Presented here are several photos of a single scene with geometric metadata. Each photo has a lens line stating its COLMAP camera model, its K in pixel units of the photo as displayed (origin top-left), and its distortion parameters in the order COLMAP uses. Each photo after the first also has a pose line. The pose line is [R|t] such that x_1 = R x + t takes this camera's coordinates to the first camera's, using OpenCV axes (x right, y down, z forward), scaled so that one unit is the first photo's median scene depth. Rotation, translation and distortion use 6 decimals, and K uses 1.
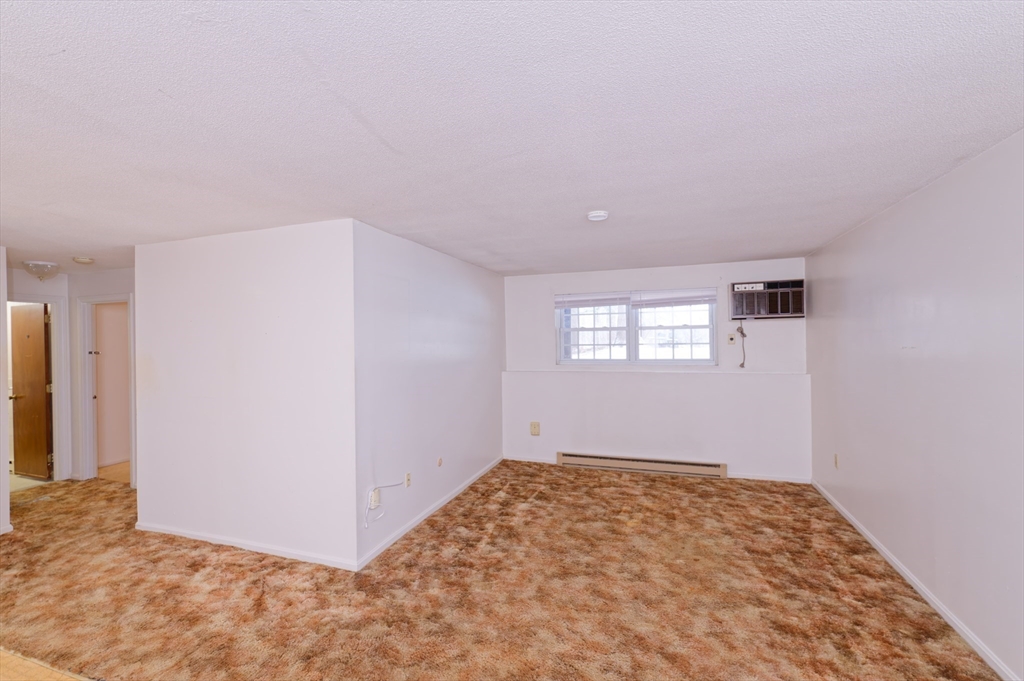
lens RADIAL K [[450.2, 0, 515.7], [0, 450.2, 337.4], [0, 0, 1]] dist [-0.001638, -0.000210]
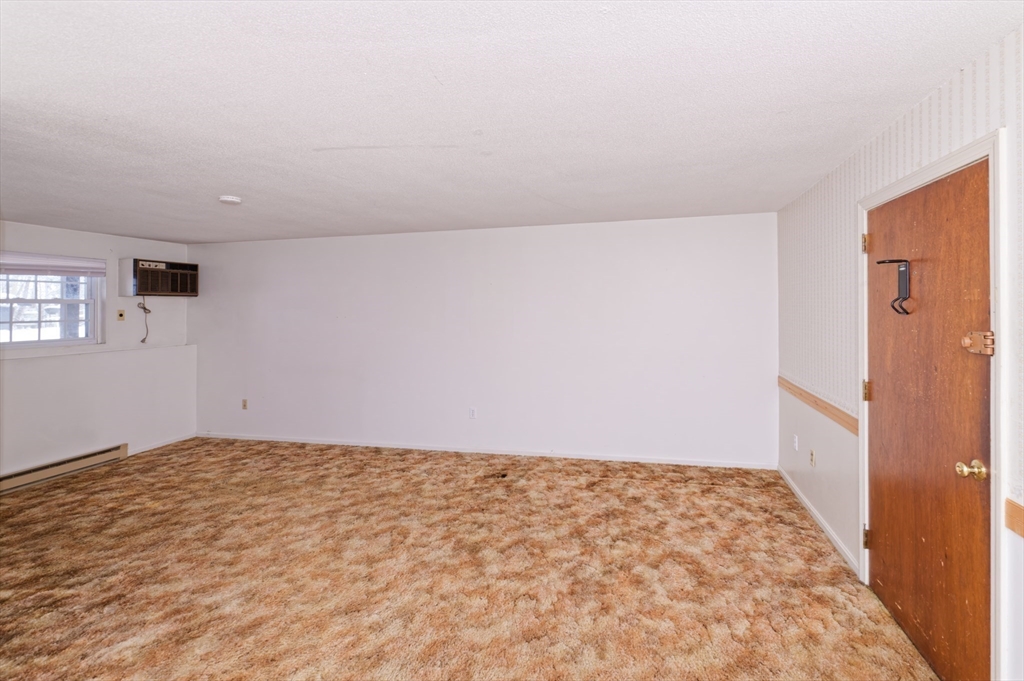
lens RADIAL K [[450.2, 0, 515.7], [0, 450.2, 337.4], [0, 0, 1]] dist [-0.001638, -0.000210]
pose [[-0.048584, -0.047261, 0.997700, -0.648729], [0.008895, 0.998820, 0.047747, 0.015206], [-0.998779, 0.011194, -0.048106, 0.241215]]
